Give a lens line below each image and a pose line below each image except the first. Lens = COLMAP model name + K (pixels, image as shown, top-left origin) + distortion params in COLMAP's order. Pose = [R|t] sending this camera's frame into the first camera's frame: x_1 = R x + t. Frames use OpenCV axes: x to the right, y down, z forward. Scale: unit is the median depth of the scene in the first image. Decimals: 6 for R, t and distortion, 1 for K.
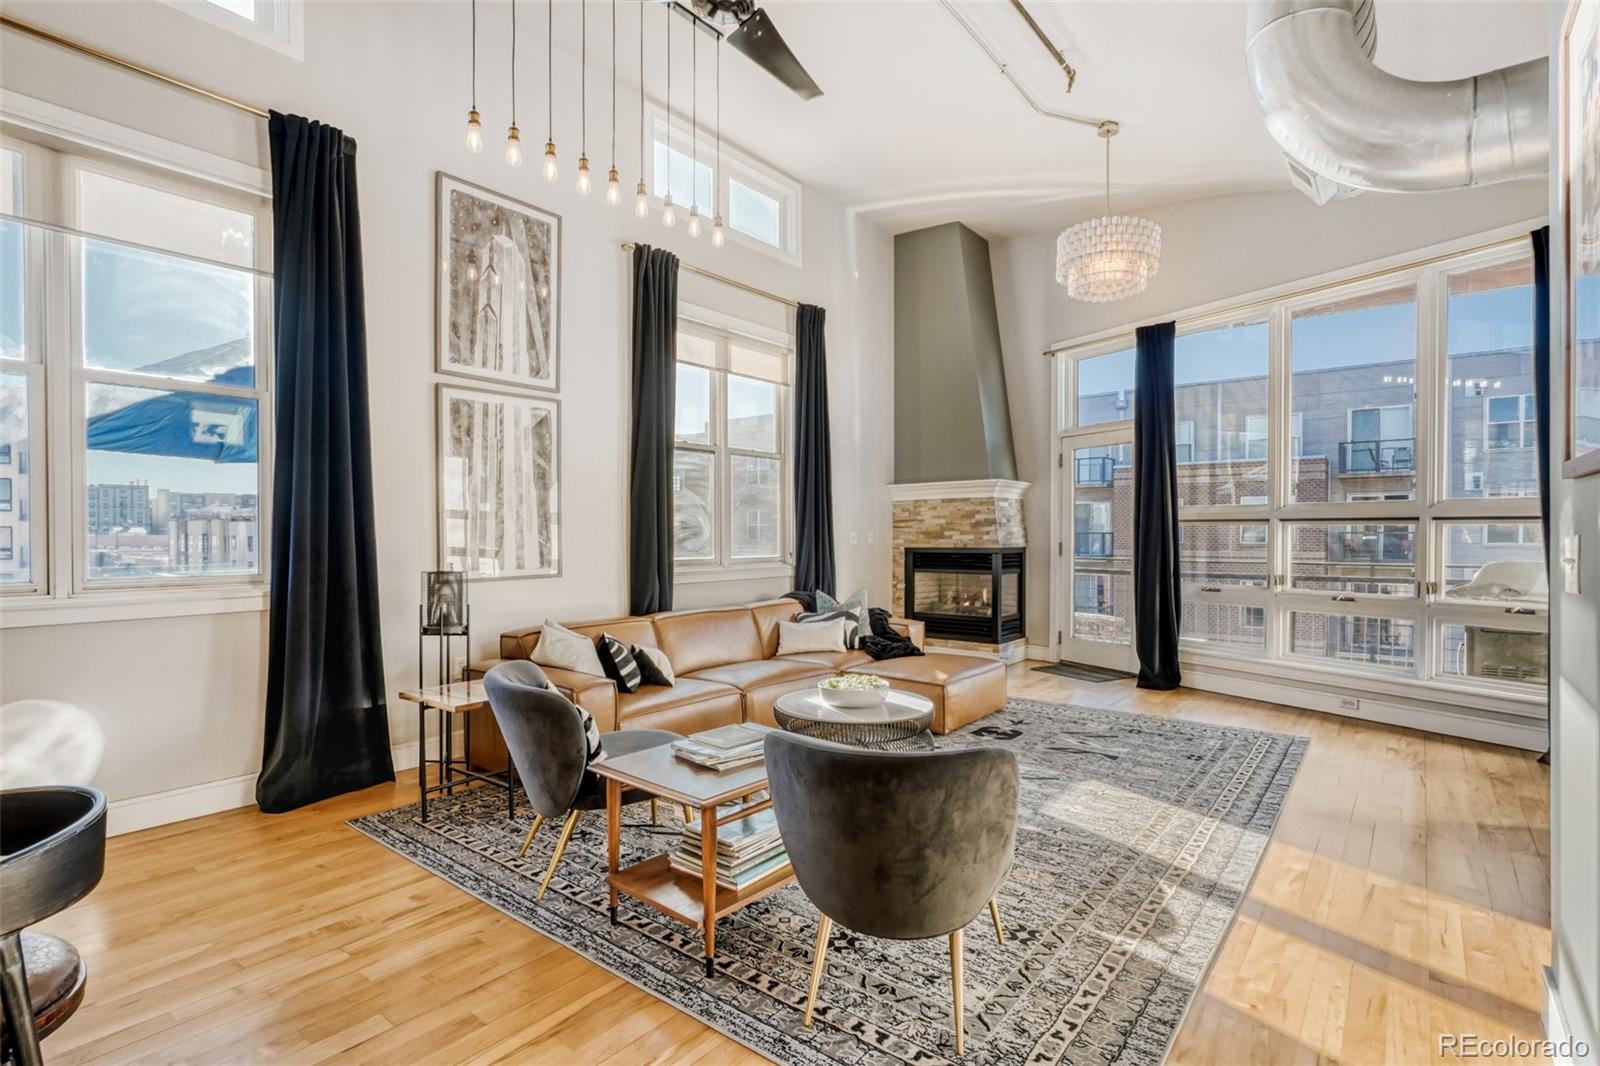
lens RADIAL K [[786.7, 0, 791.6], [0, 786.7, 544.2], [0, 0, 1]] dist [-0.022287, 0.008399]
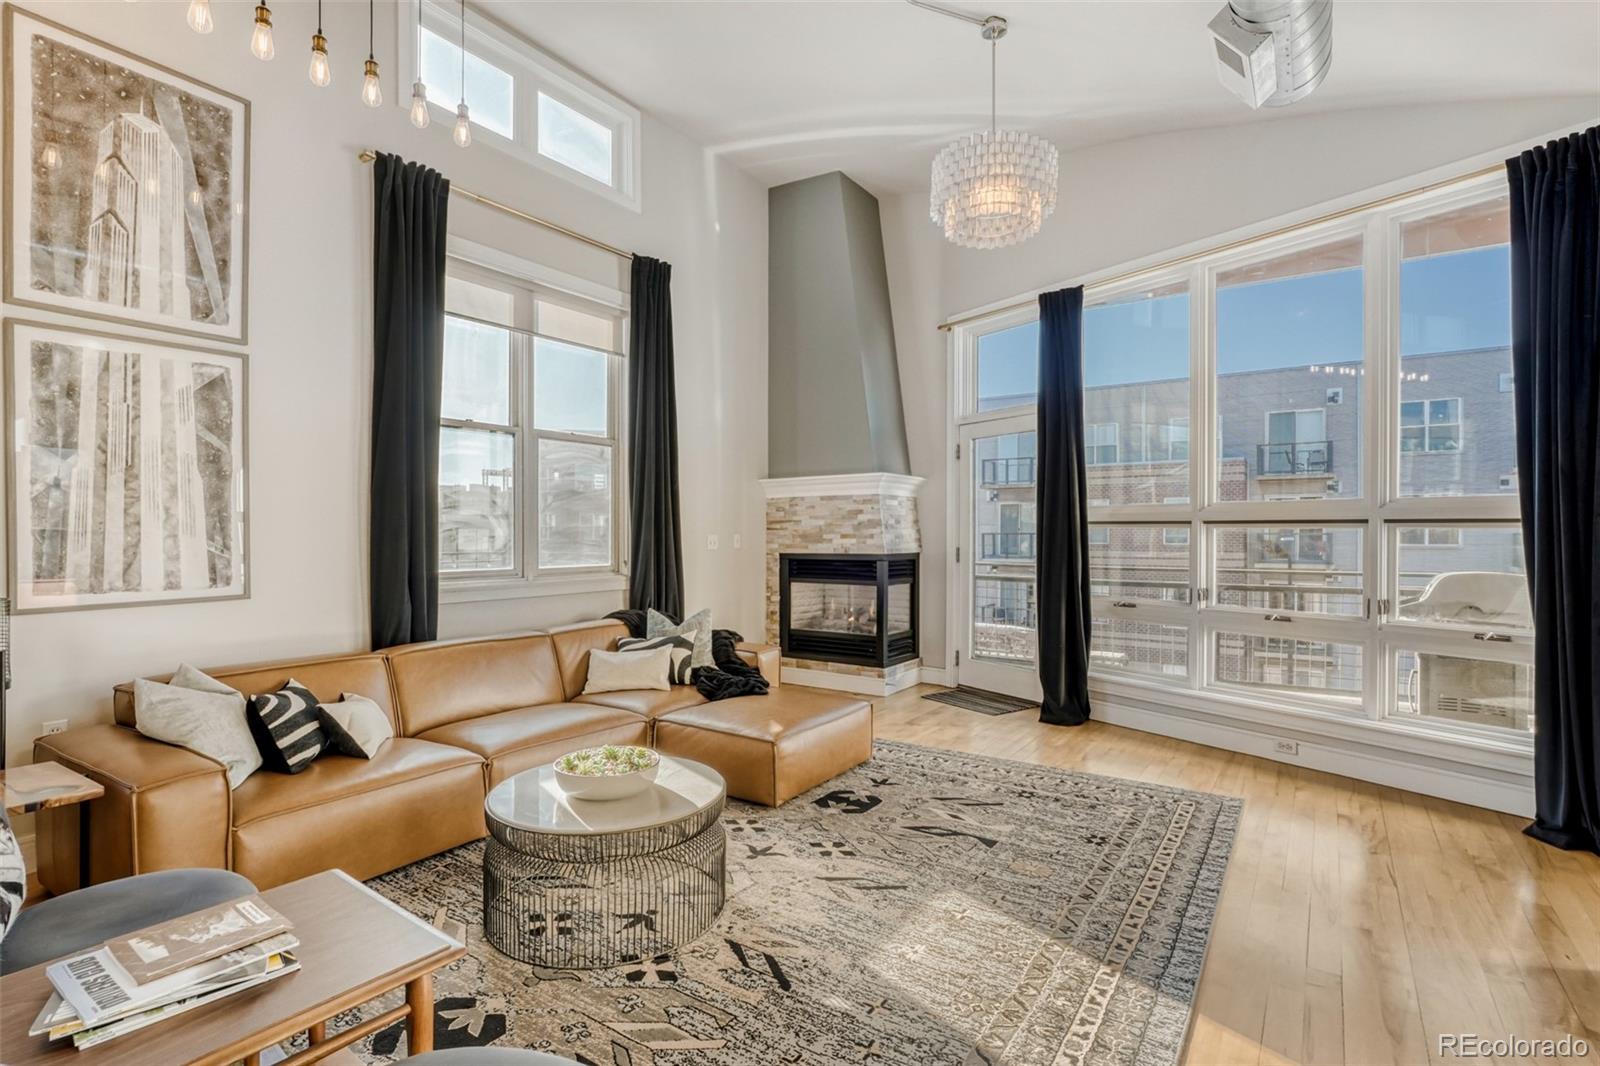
lens RADIAL K [[786.7, 0, 795.3], [0, 786.7, 537.3], [0, 0, 1]] dist [-0.022287, 0.008399]
pose [[0.996801, 0.000261, 0.079929, 0.137170], [0.000449, 0.999961, -0.008876, -0.007815], [-0.079928, 0.008883, 0.996761, 0.223492]]
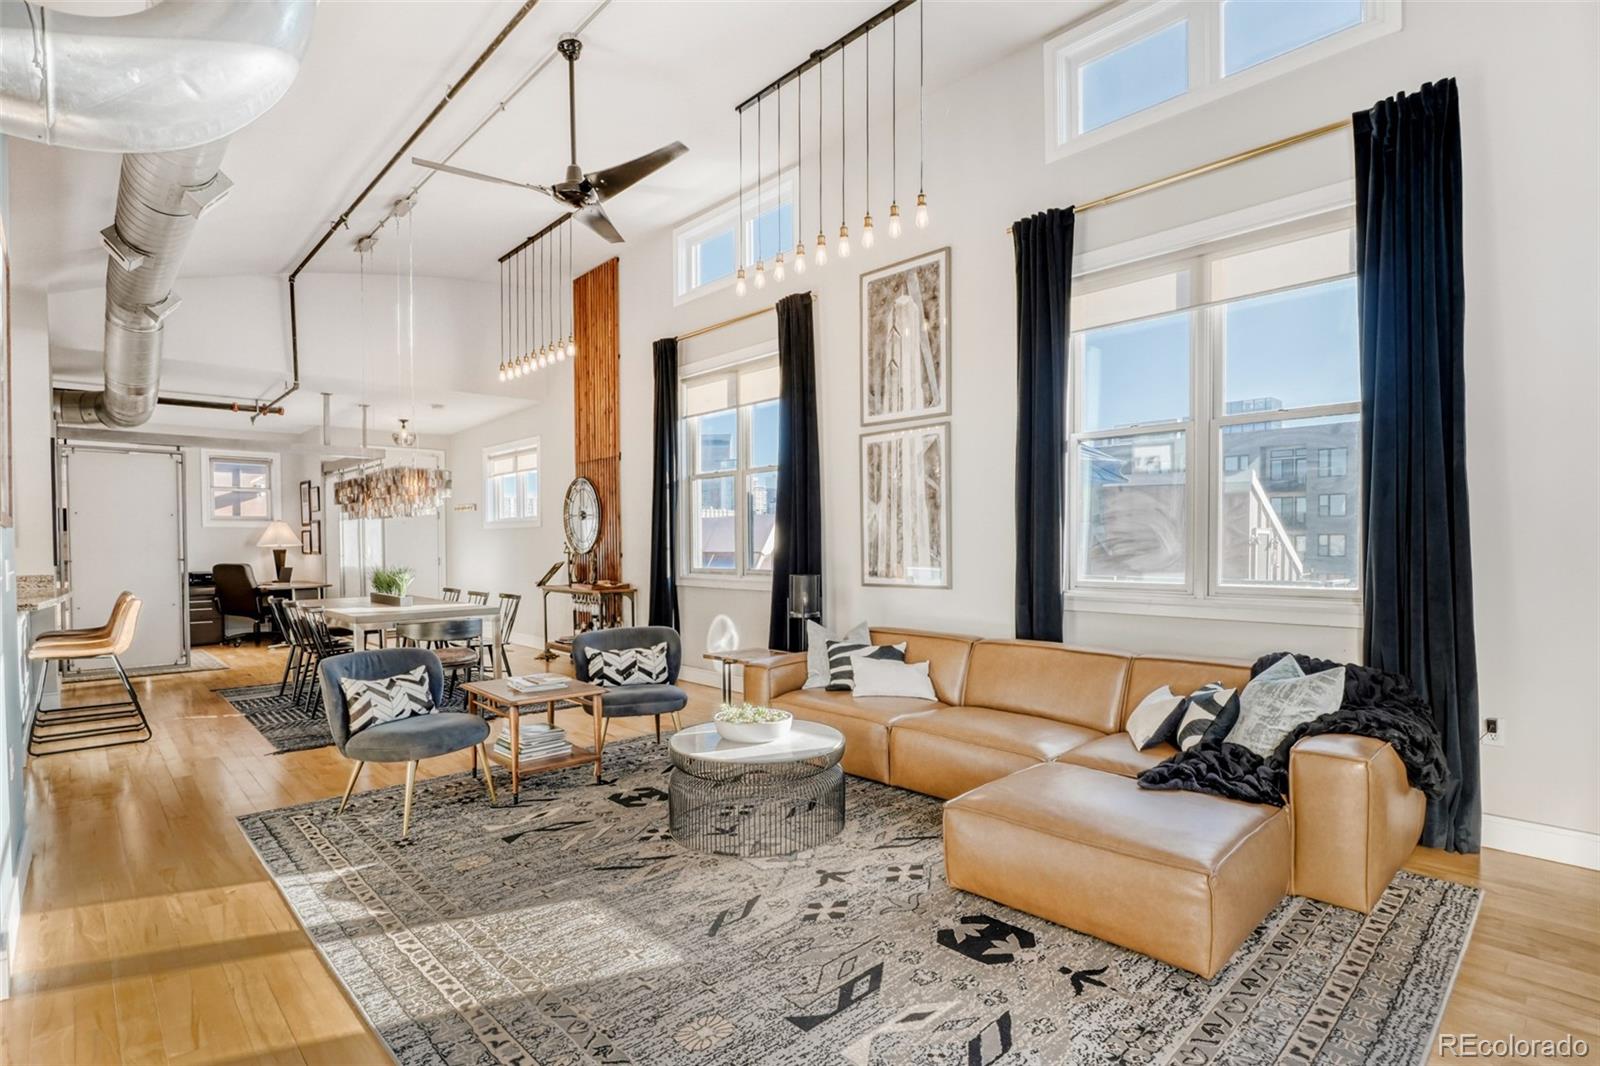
lens RADIAL K [[786.7, 0, 793.9], [0, 786.7, 568.2], [0, 0, 1]] dist [-0.022287, 0.008399]
pose [[-0.137679, 0.033702, -0.989903, 0.715917], [-0.008868, 0.999339, 0.035257, -0.020417], [0.990437, 0.013633, -0.137289, 0.858507]]
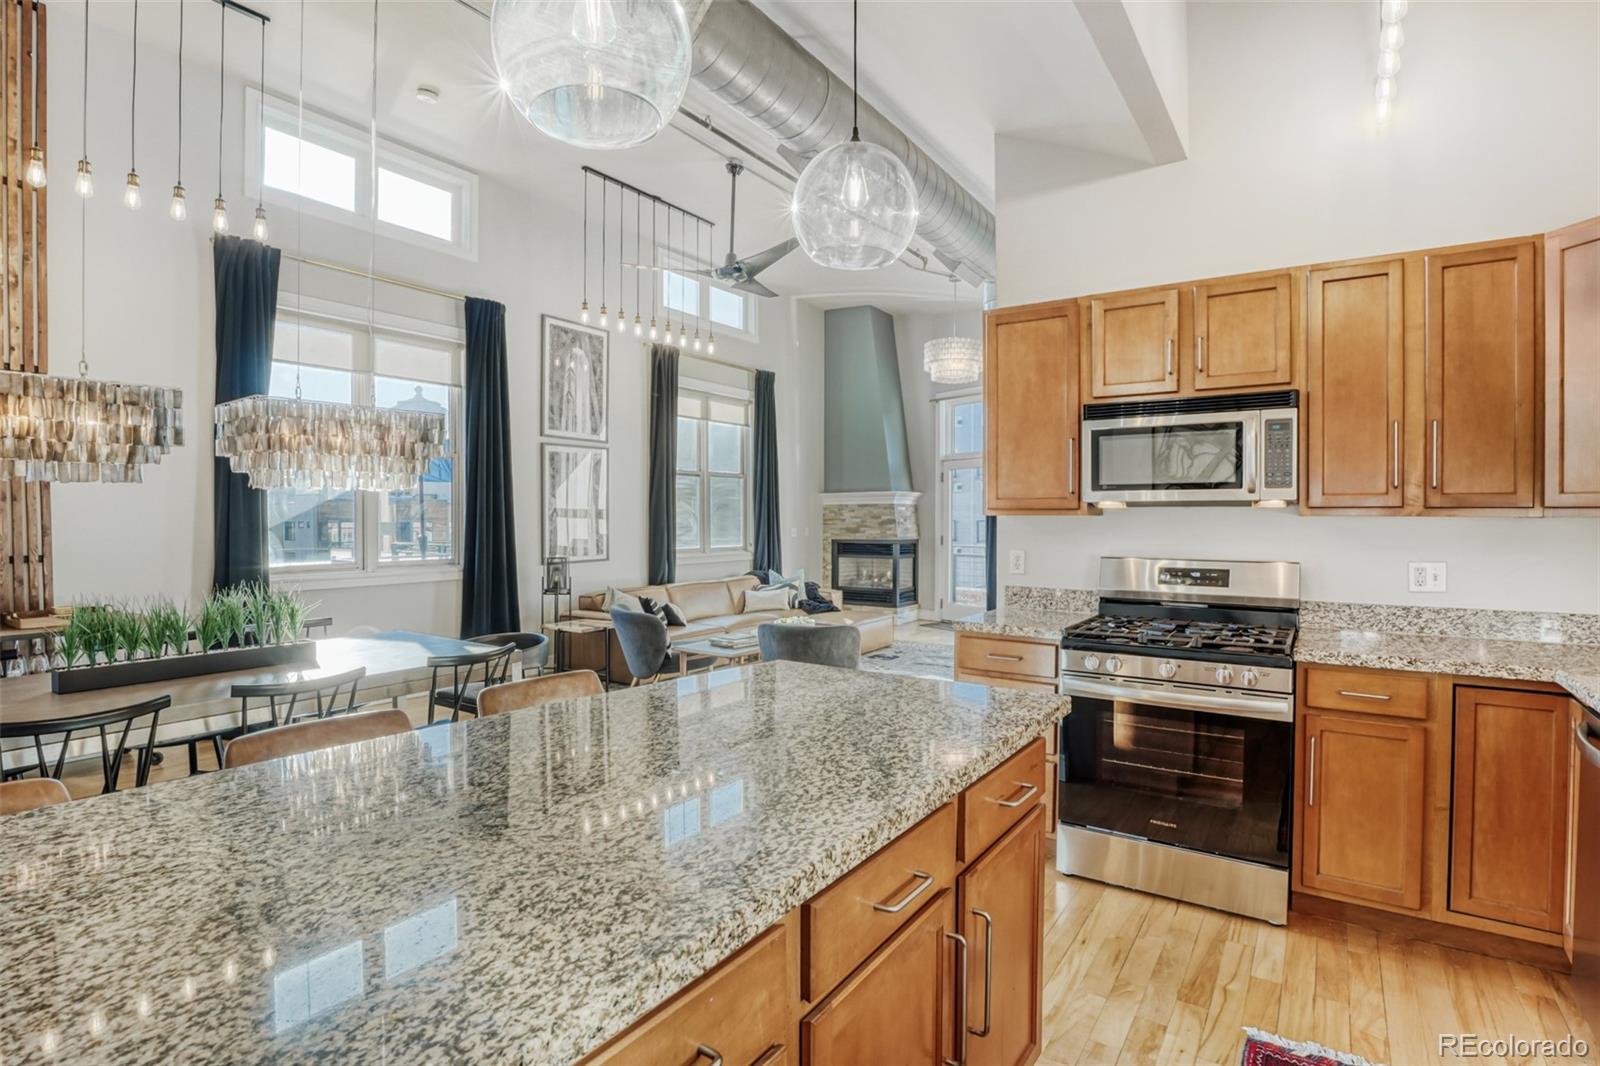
lens RADIAL K [[786.7, 0, 791.3], [0, 786.7, 522.0], [0, 0, 1]] dist [-0.022287, 0.008399]
pose [[0.997259, 0.001494, 0.073981, -0.042263], [-0.000830, 0.999959, -0.008996, -0.019661], [-0.073992, 0.008910, 0.997219, -0.542377]]
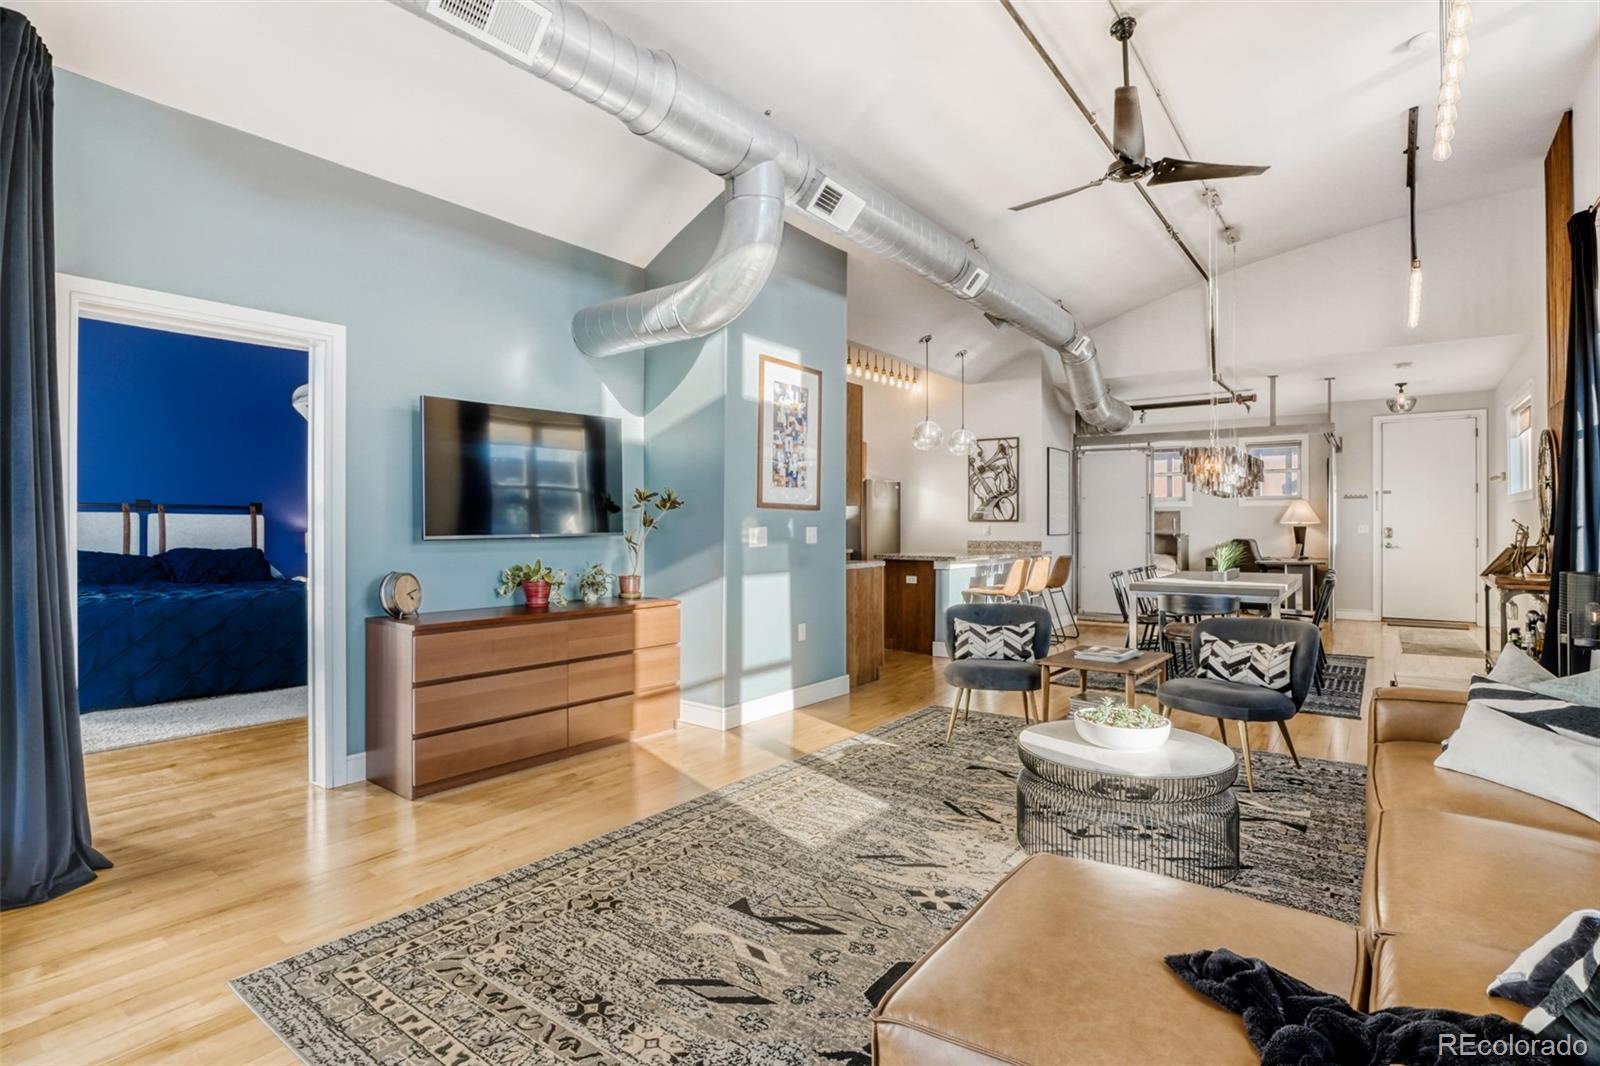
lens RADIAL K [[786.7, 0, 811.0], [0, 786.7, 527.9], [0, 0, 1]] dist [-0.022287, 0.008399]
pose [[-0.998474, 0.000351, -0.055219, 0.316900], [-0.000624, 0.999844, 0.017628, -0.019305], [0.055216, 0.017635, -0.998319, 1.292361]]
